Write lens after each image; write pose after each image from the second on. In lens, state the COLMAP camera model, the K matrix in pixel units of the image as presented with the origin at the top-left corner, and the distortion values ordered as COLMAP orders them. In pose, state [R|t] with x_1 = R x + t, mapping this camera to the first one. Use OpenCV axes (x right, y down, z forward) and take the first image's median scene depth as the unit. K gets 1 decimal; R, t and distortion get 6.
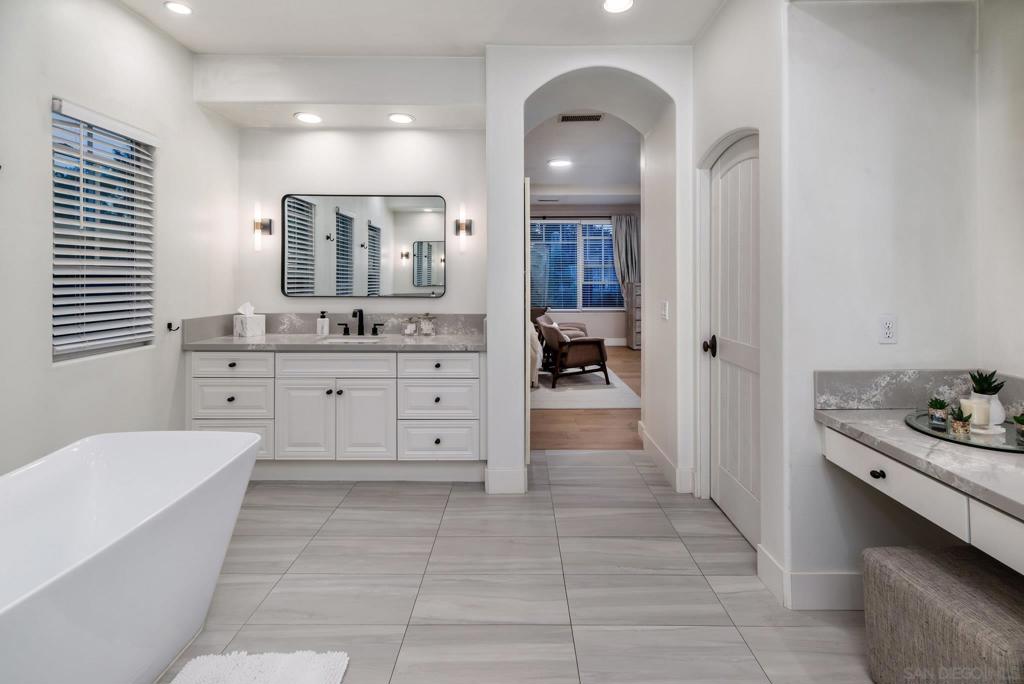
lens RADIAL K [[467.0, 0, 512.9], [0, 467.0, 277.6], [0, 0, 1]] dist [0.013058, -0.000788]
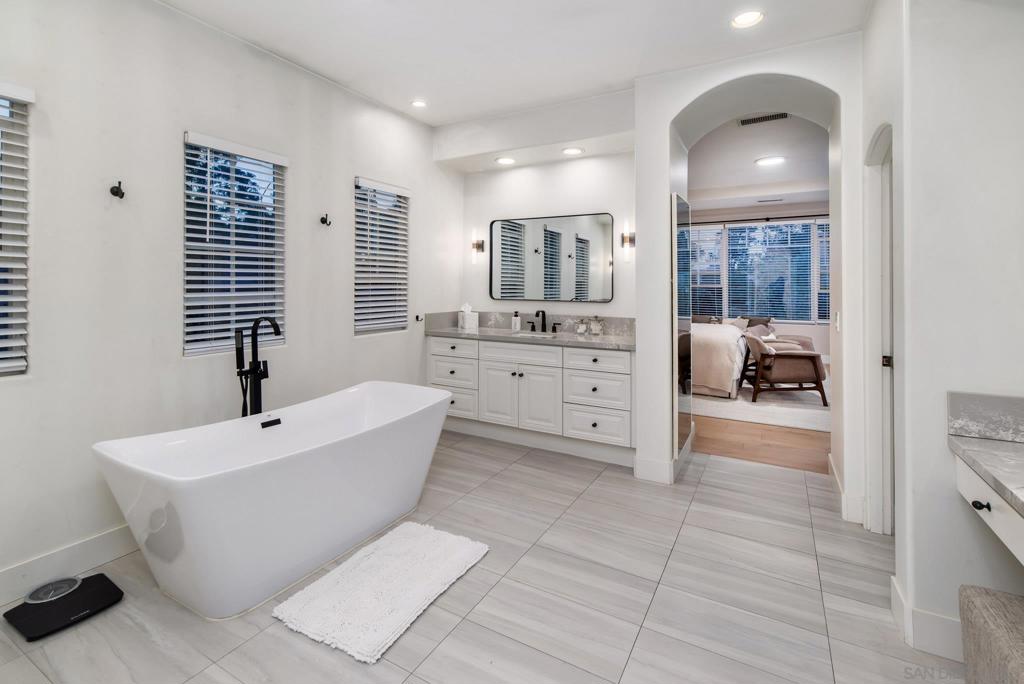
lens RADIAL K [[467.0, 0, 515.0], [0, 467.0, 282.4], [0, 0, 1]] dist [0.013058, -0.000788]
pose [[0.873650, -0.000304, -0.486554, 0.237476], [-0.001493, 0.999993, -0.003306, -0.002735], [0.486552, 0.003615, 0.873644, -0.122842]]
